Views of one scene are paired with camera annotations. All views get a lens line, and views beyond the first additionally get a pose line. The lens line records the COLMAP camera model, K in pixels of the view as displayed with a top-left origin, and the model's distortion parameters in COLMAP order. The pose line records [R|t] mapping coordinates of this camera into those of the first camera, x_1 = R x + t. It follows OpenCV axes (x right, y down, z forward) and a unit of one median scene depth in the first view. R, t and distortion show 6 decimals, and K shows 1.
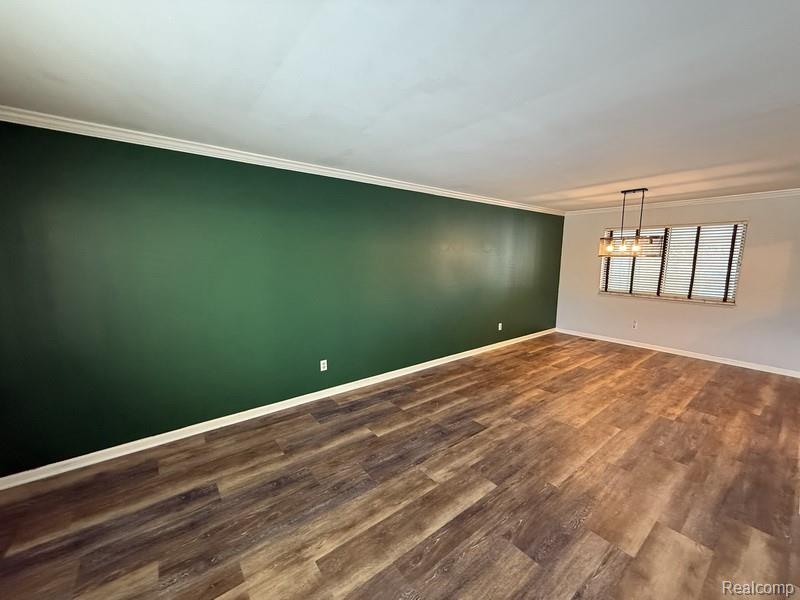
lens RADIAL K [[317.1, 0, 399.3], [0, 317.1, 301.4], [0, 0, 1]] dist [0.000478, -0.000287]
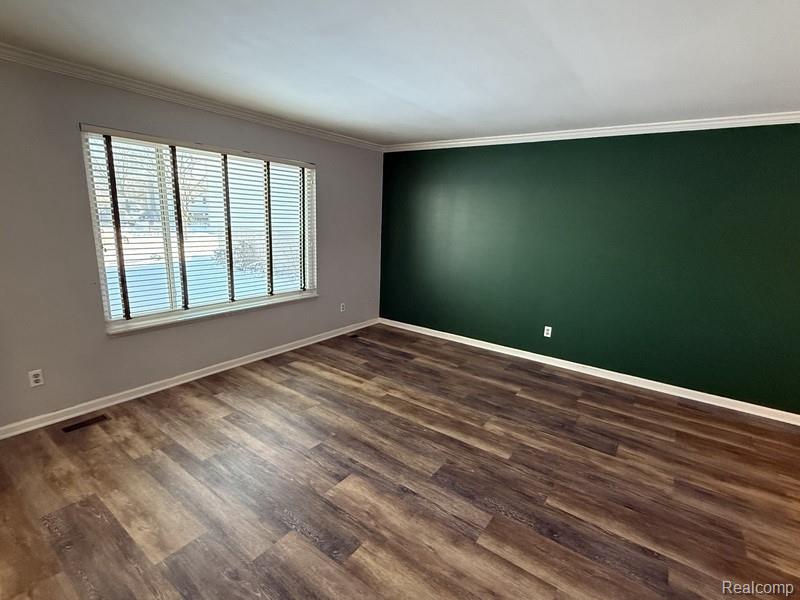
lens RADIAL K [[385.6, 0, 400.0], [0, 385.6, 300.0], [0, 0, 1]] dist [-0.000830, 0.000119]
pose [[0.281650, 0.213135, -0.935546, 0.748114], [-0.173301, 0.970282, 0.168876, -0.021680], [0.943737, 0.114568, 0.310217, 0.162290]]
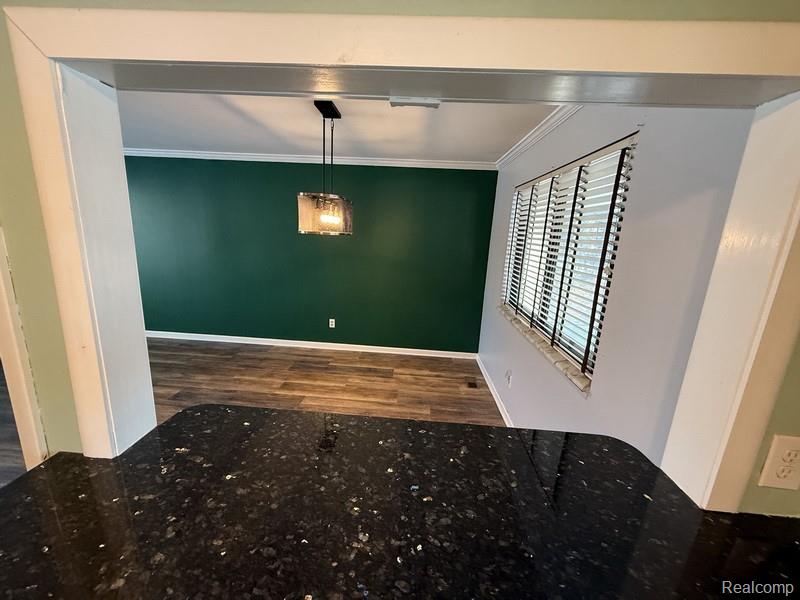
lens RADIAL K [[317.1, 0, 399.3], [0, 317.1, 301.4], [0, 0, 1]] dist [0.000478, -0.000287]
pose [[0.753487, 0.173522, -0.634151, 1.432337], [-0.138782, 0.984787, 0.104568, -0.120289], [0.642648, 0.009218, 0.766106, 0.783537]]
